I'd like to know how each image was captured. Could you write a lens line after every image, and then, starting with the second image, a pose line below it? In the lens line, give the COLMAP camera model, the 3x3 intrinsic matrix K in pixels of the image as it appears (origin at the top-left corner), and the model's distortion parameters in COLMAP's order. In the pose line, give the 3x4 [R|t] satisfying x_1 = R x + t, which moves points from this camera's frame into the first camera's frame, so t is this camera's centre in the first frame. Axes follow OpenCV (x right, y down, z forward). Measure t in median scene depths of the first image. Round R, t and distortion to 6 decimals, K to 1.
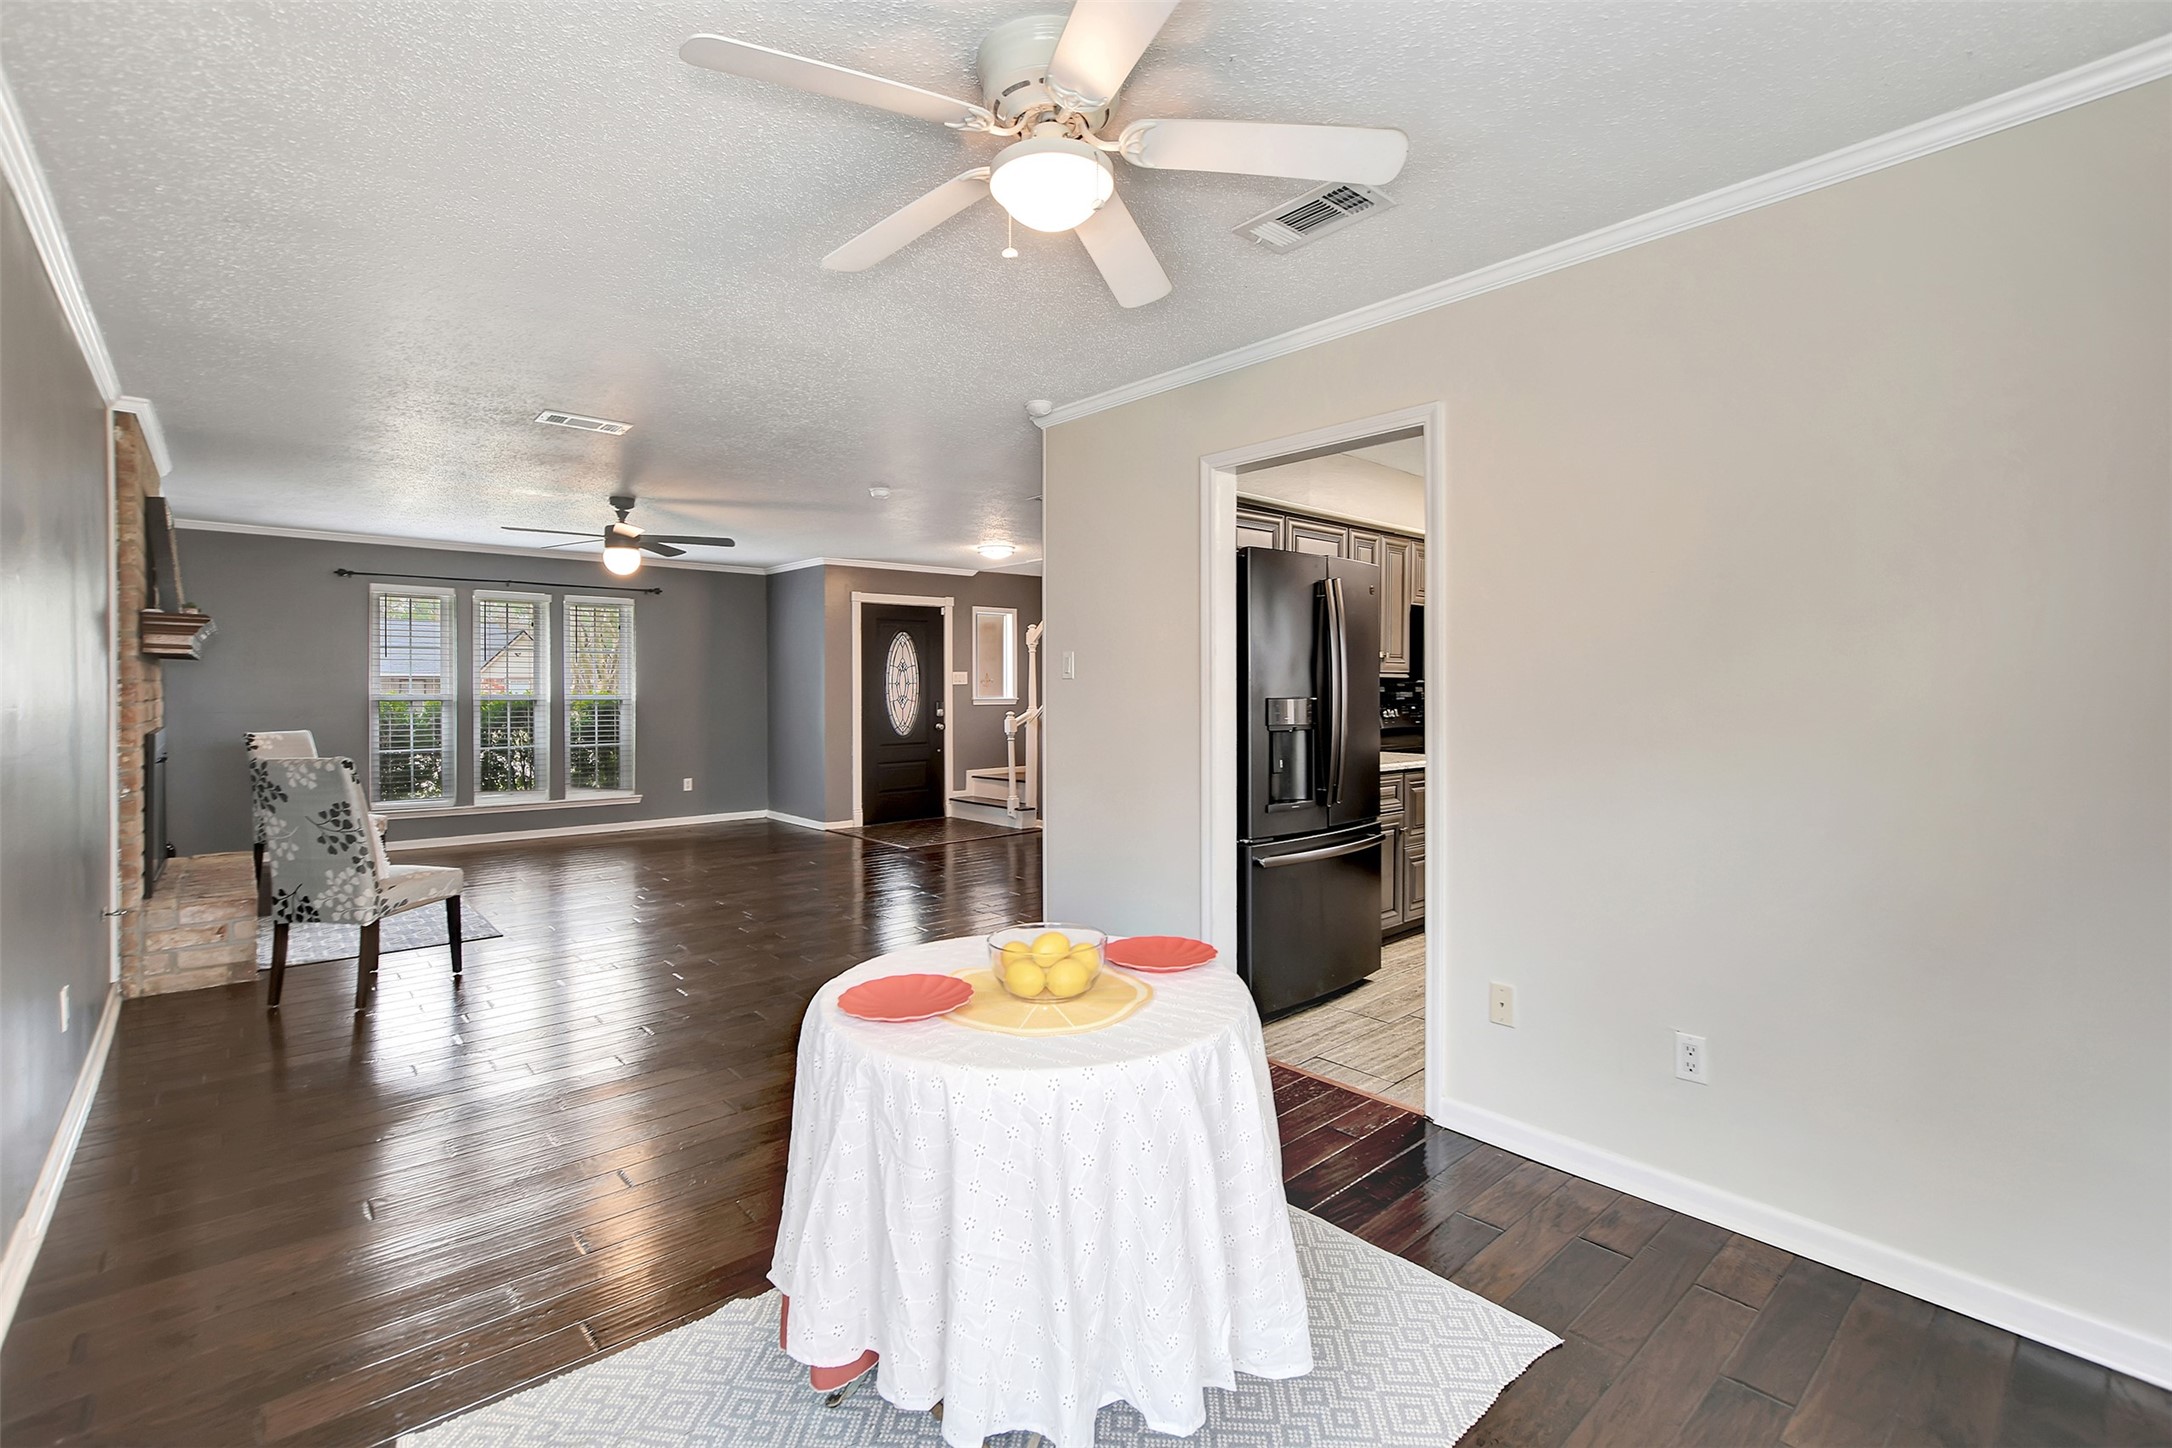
lens RADIAL K [[980.8, 0, 1085.0], [0, 980.8, 684.7], [0, 0, 1]] dist [-0.000815, -0.000076]
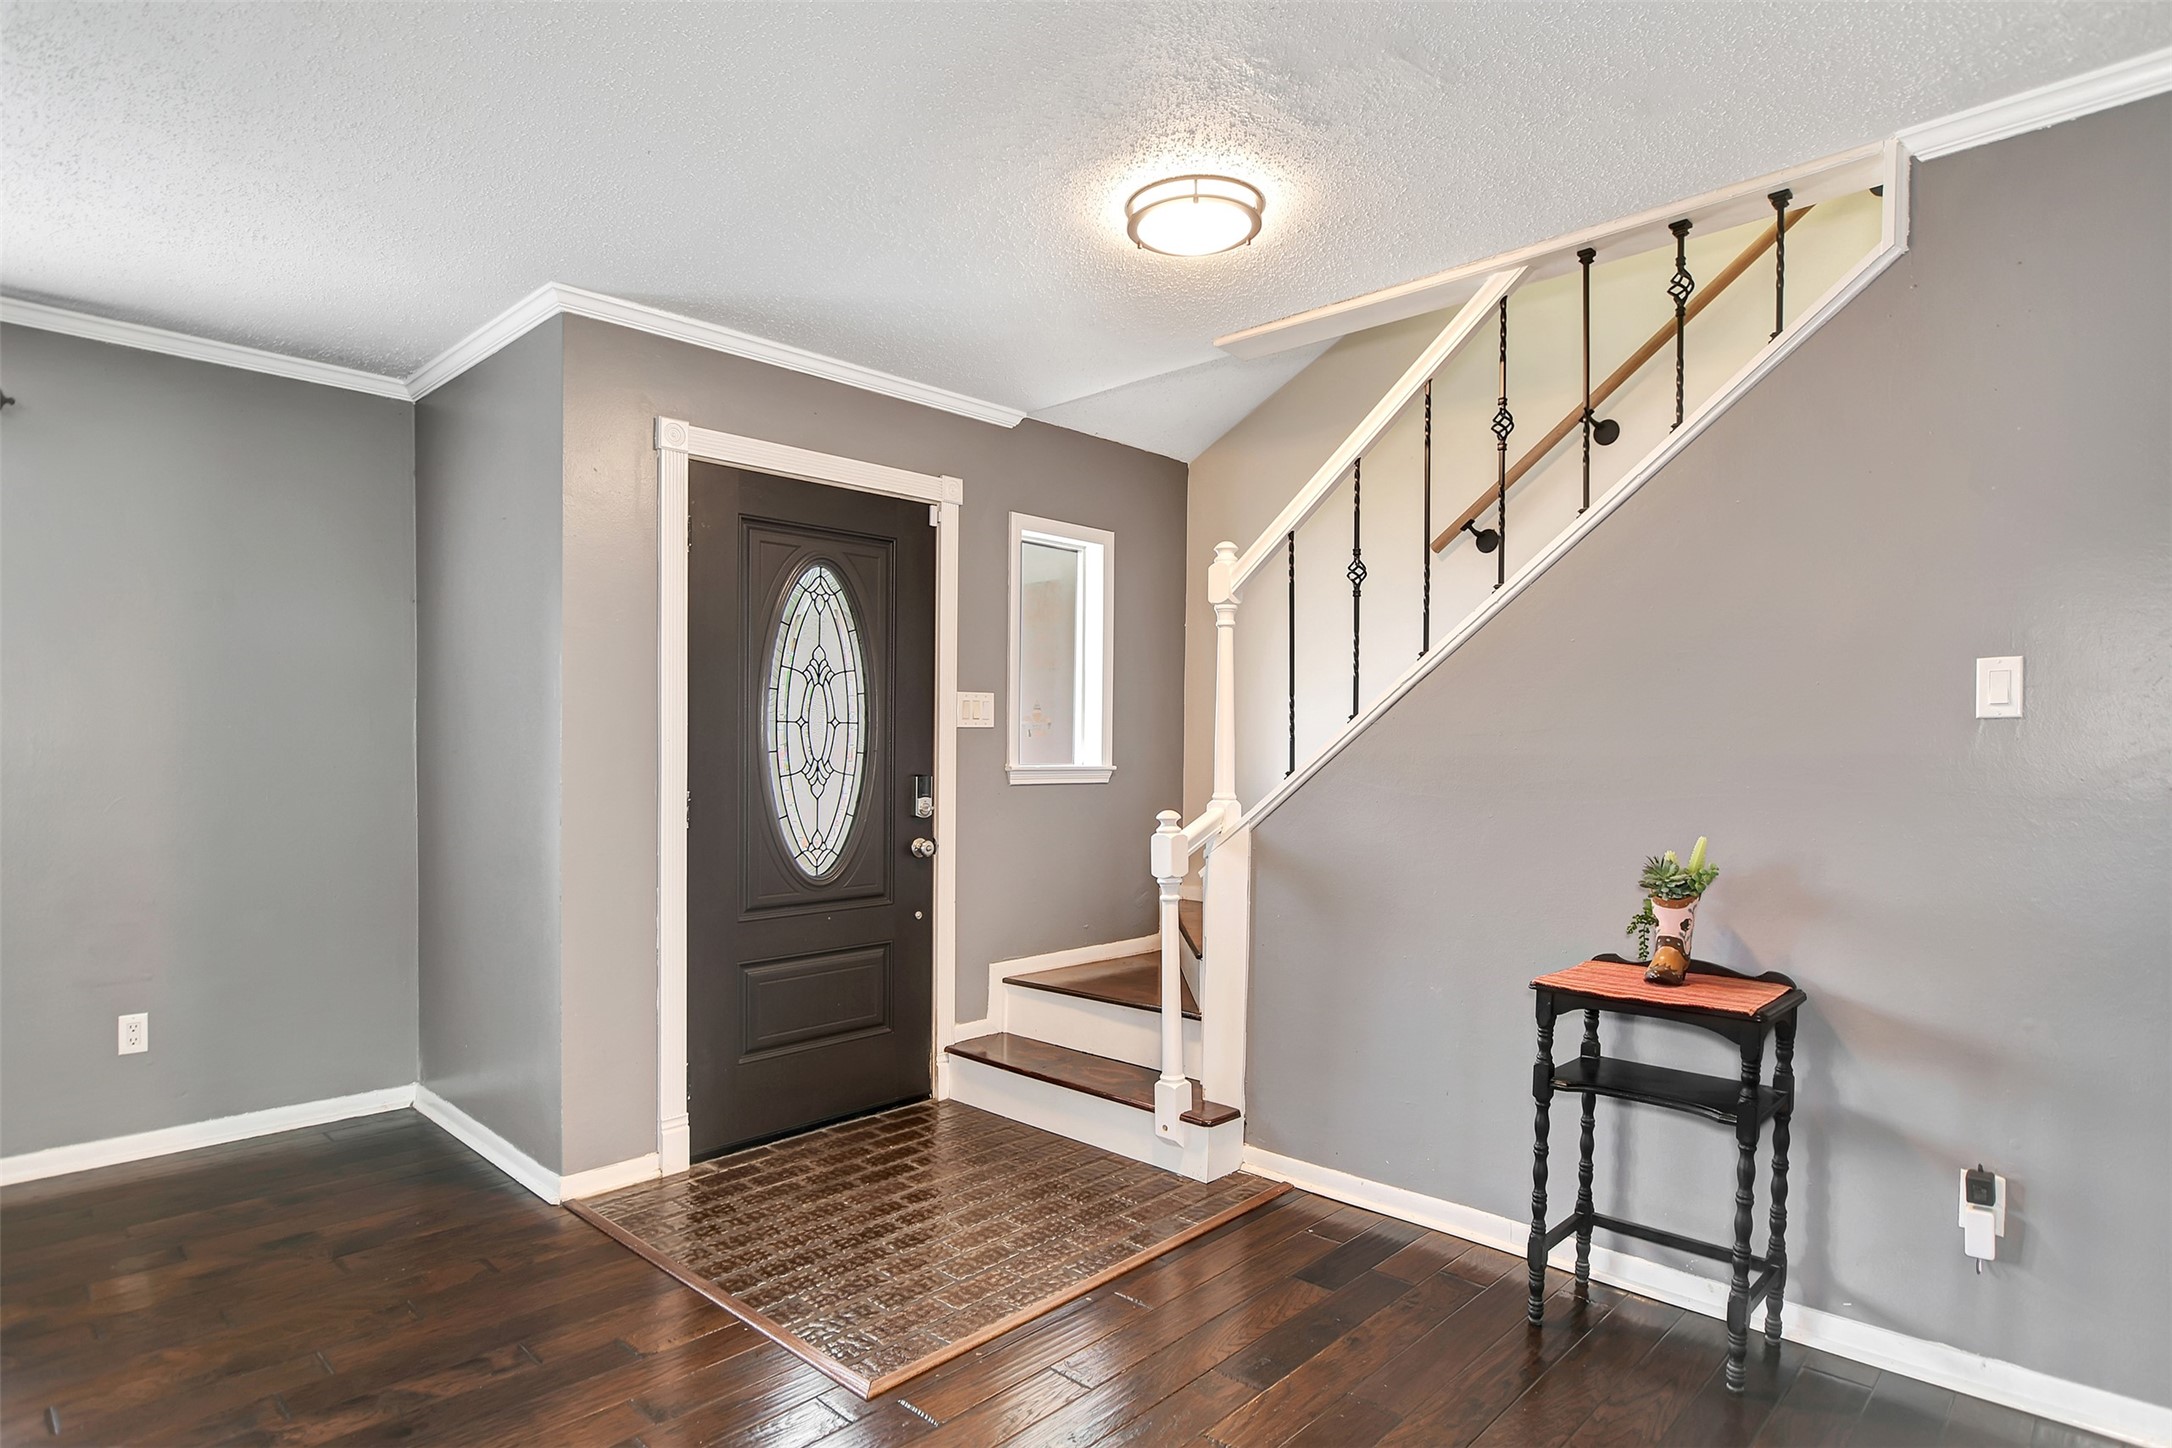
lens RADIAL K [[1177.8, 0, 1079.6], [0, 1177.8, 764.1], [0, 0, 1]] dist [-0.003821, -0.000135]
pose [[0.997045, 0.006024, 0.076582, -0.134685], [-0.007024, 0.999893, 0.012799, 0.007857], [-0.076496, -0.013299, 0.996981, 0.624570]]
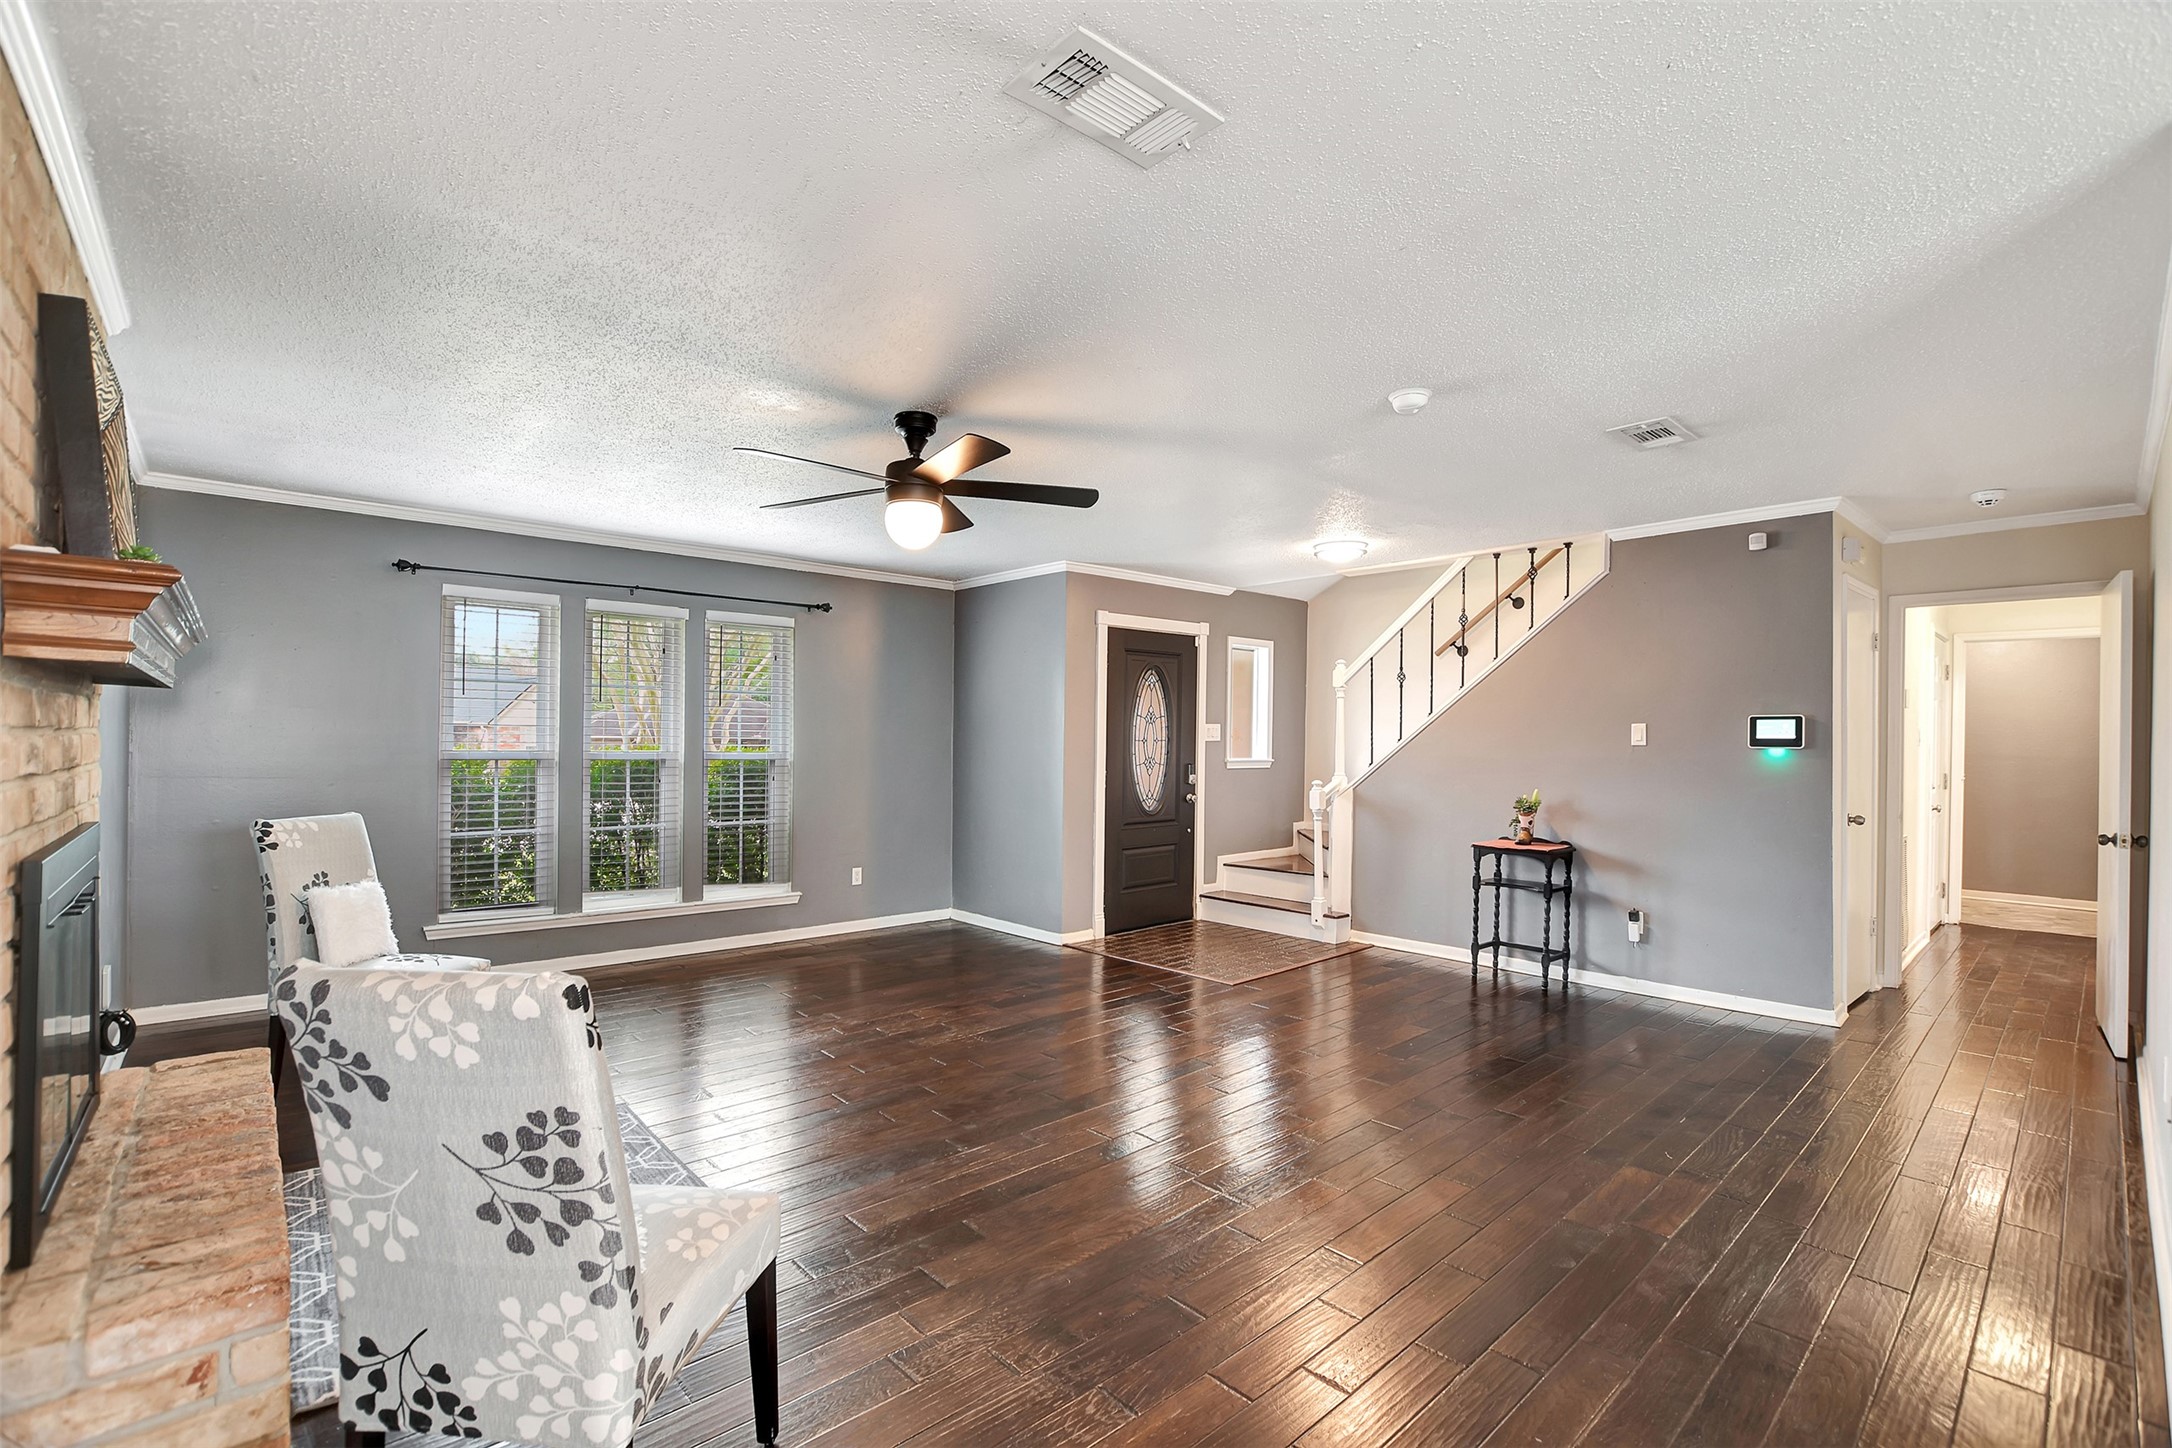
lens RADIAL K [[968.7, 0, 1091.5], [0, 968.7, 731.4], [0, 0, 1]] dist [-0.035165, 0.008409]
pose [[0.999829, 0.008565, 0.016416, -0.254531], [-0.008460, 0.999943, -0.006456, -0.002301], [-0.016470, 0.006316, 0.999844, 0.294815]]
